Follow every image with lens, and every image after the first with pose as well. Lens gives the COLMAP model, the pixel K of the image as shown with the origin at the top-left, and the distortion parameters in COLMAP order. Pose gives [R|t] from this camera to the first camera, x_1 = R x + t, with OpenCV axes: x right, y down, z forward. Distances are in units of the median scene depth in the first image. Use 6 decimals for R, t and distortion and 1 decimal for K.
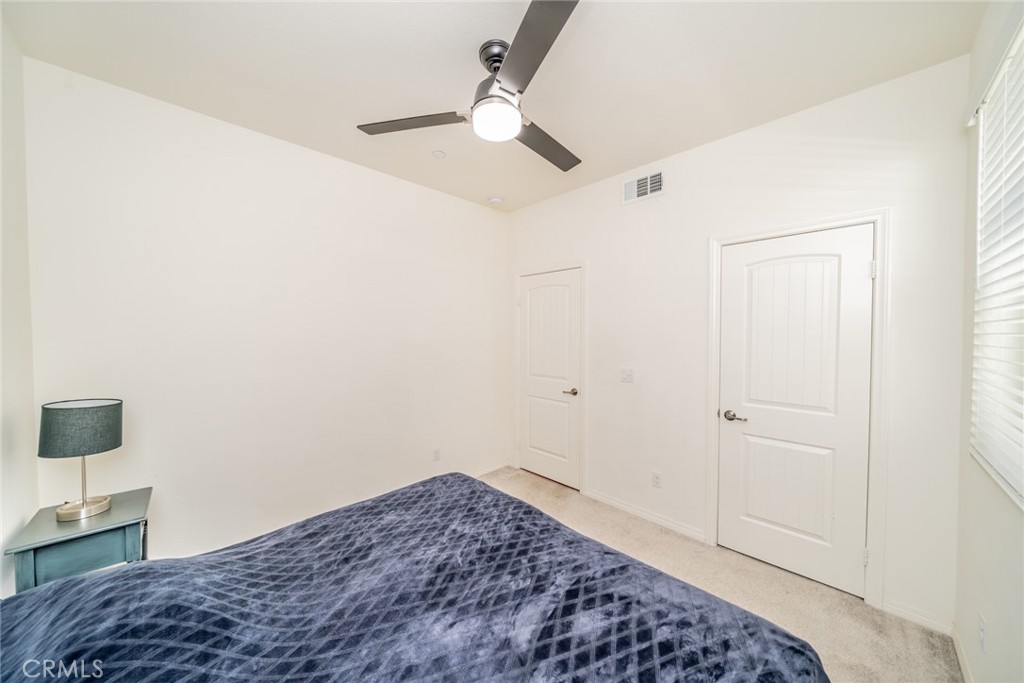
lens RADIAL K [[346.1, 0, 509.9], [0, 346.1, 340.7], [0, 0, 1]] dist [-0.004695, -0.000001]
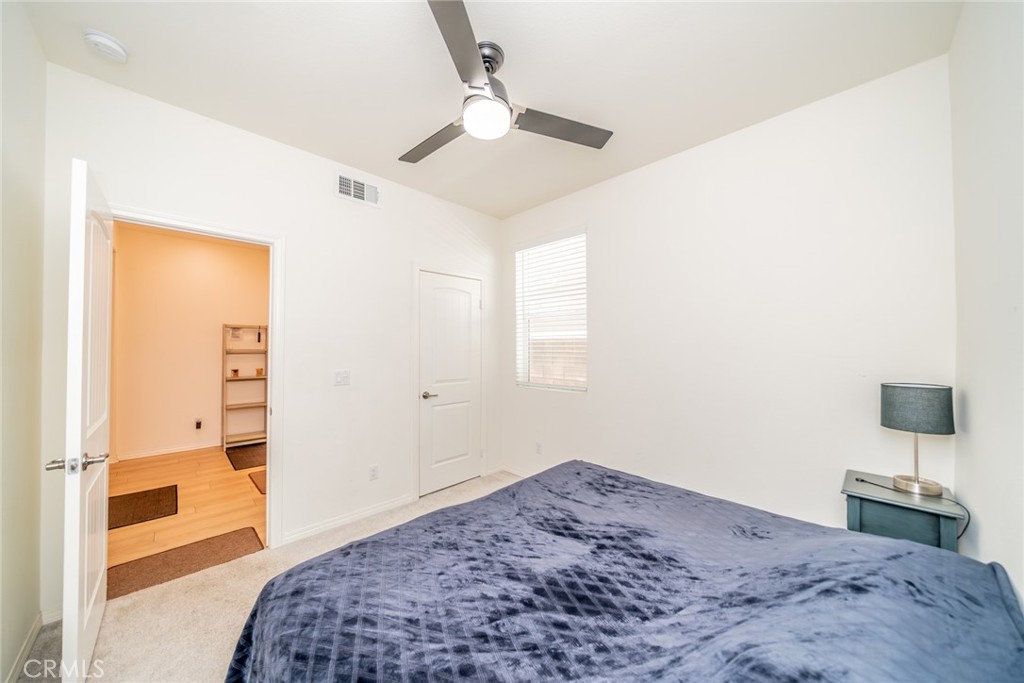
lens RADIAL K [[346.1, 0, 509.9], [0, 346.1, 340.7], [0, 0, 1]] dist [-0.004695, -0.000001]
pose [[0.009359, 0.001991, 0.999954, -0.745316], [0.010745, 0.999940, -0.002092, 0.008274], [-0.999898, 0.010764, 0.009337, 0.679065]]
